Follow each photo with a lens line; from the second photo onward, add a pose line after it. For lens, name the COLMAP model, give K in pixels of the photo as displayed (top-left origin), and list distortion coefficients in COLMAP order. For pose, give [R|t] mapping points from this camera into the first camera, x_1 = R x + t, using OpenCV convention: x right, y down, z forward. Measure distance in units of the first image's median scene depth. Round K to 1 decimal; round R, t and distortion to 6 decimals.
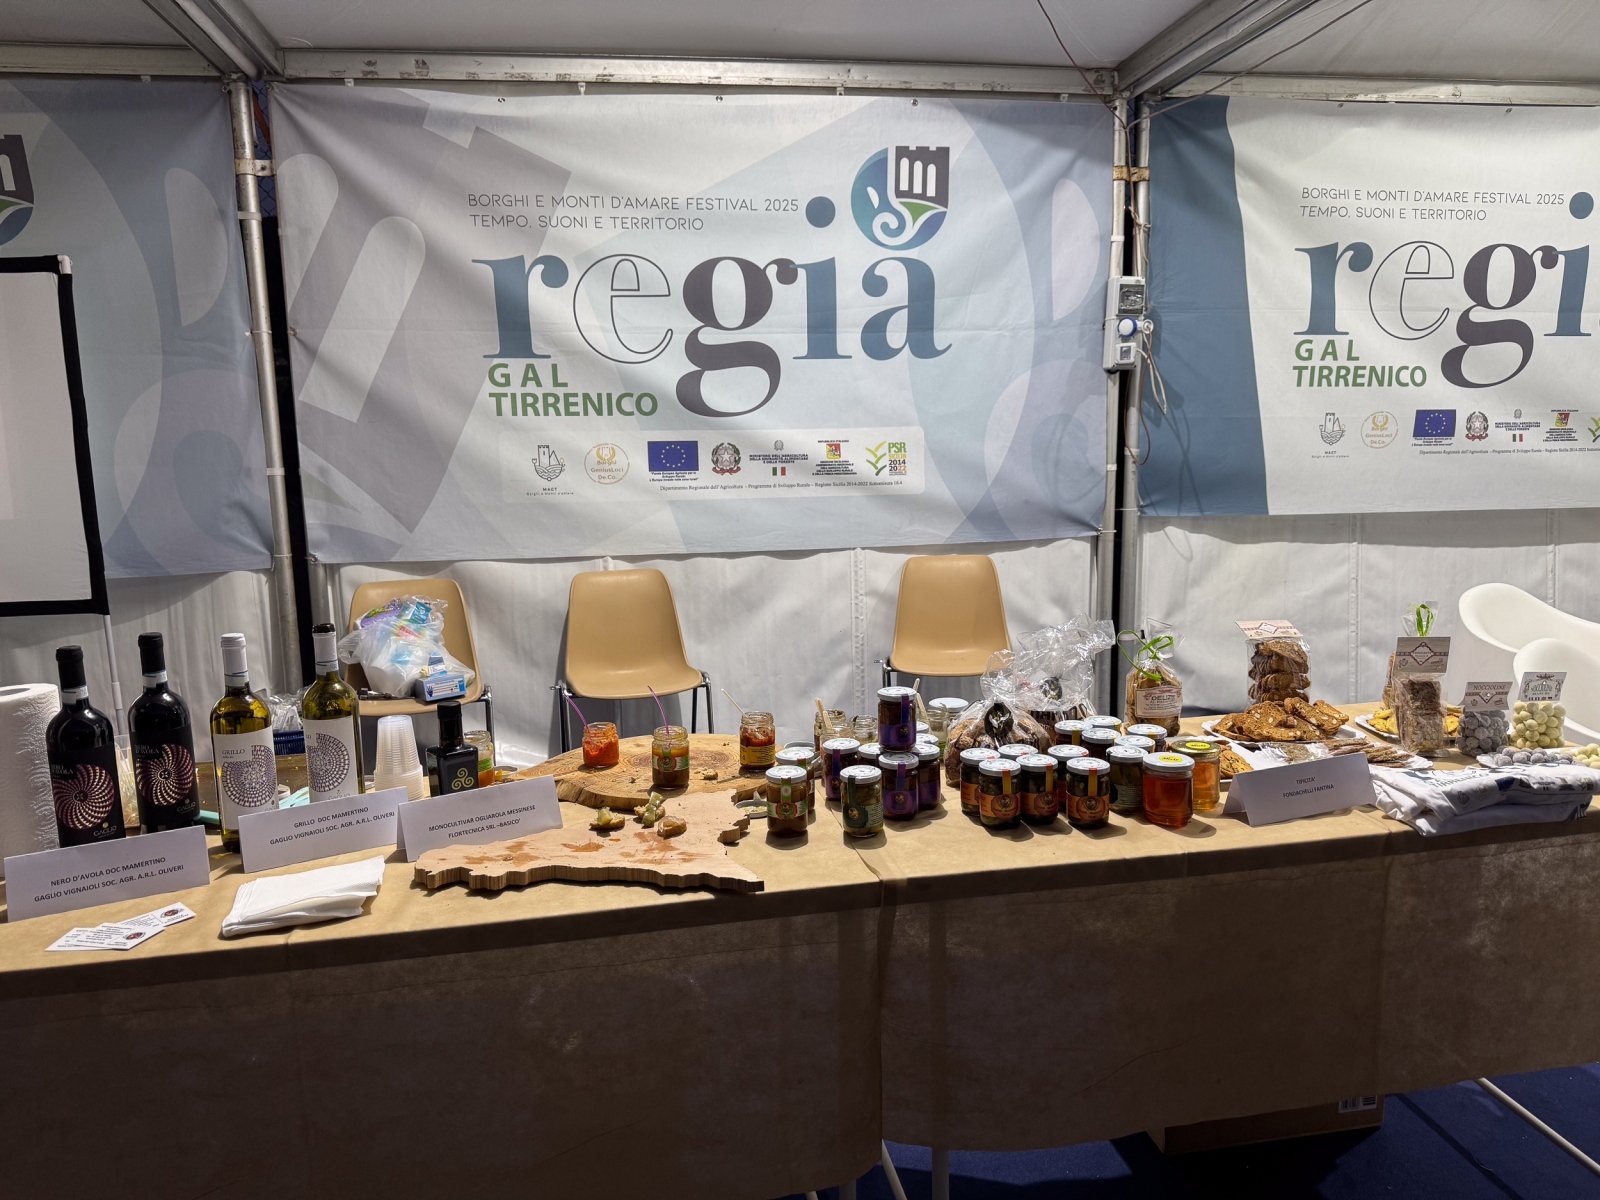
lens RADIAL K [[1236.4, 0, 829.9], [0, 1236.4, 597.6], [0, 0, 1]] dist [-0.005056, -0.006599]
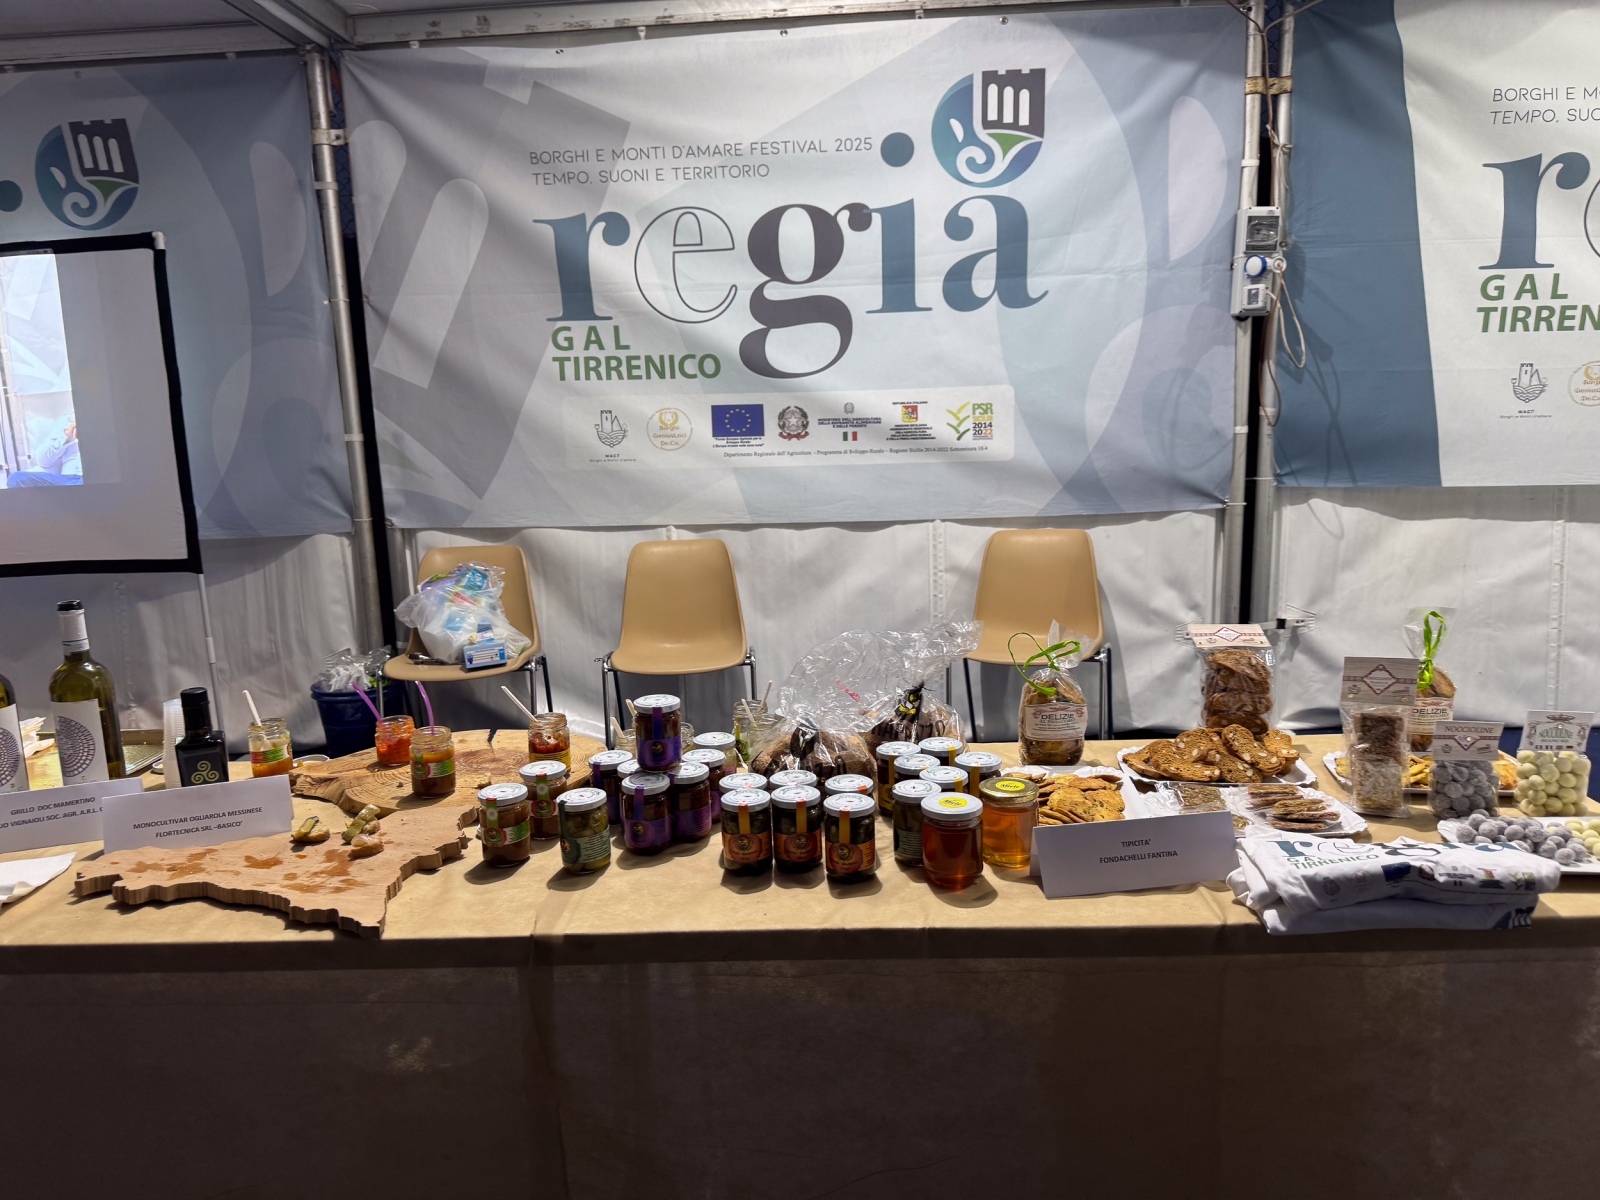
lens RADIAL K [[1247.1, 0, 755.3], [0, 1247.1, 606.0], [0, 0, 1]] dist [0.002652, -0.018269]
pose [[0.970472, 0.029857, -0.239360, 0.122441], [-0.021523, 0.999070, 0.037357, -0.008340], [0.240253, -0.031102, 0.970212, 0.071509]]
